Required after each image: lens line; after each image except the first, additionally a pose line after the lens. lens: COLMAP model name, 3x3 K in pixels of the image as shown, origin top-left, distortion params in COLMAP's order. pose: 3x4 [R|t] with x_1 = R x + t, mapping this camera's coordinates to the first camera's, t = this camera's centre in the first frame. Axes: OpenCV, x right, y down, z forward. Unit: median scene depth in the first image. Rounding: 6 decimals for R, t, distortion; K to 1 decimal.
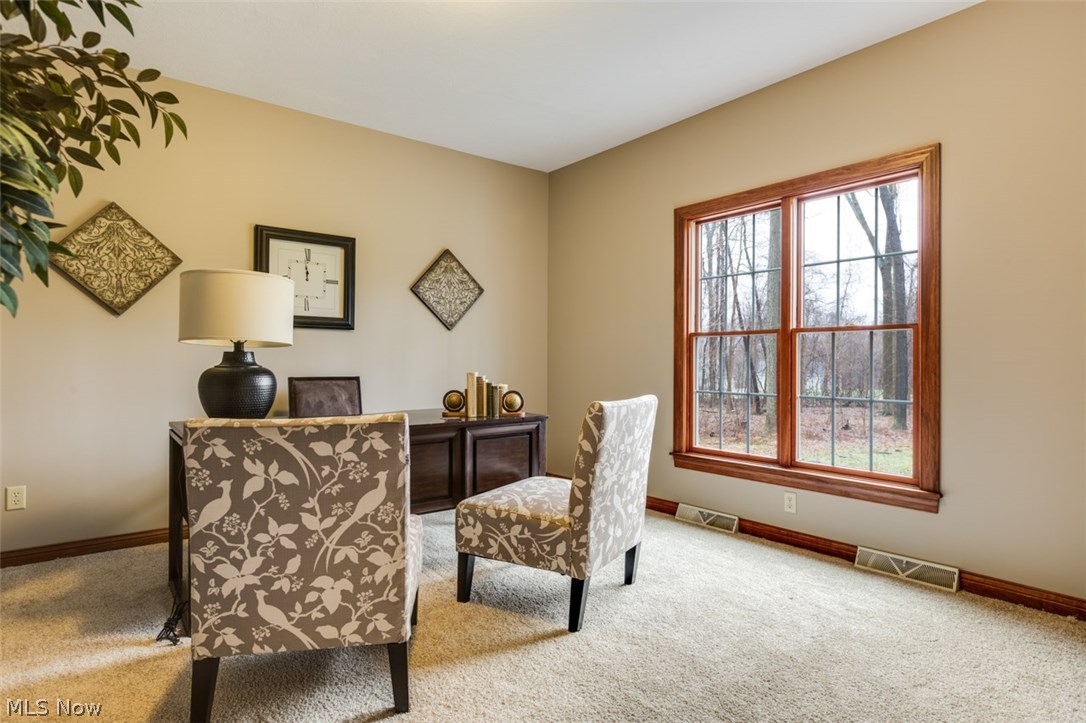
lens RADIAL K [[596.8, 0, 543.0], [0, 596.8, 361.5], [0, 0, 1]] dist [0.001896, -0.000161]
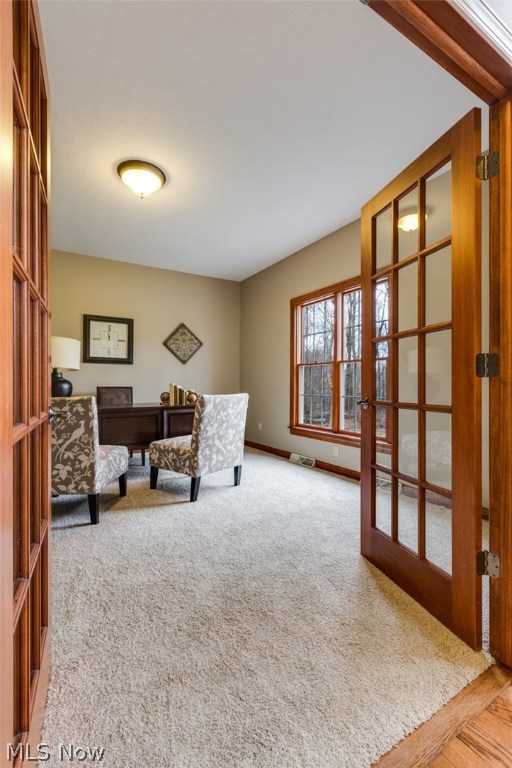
lens RADIAL K [[345.7, 0, 256.0], [0, 345.7, 384.0], [0, 0, 1]] dist [-0.000354, 0.000103]
pose [[0.991529, -0.001458, -0.129877, 0.398605], [0.001071, 0.999995, -0.003046, 0.029743], [0.129881, 0.002881, 0.991525, -0.182602]]
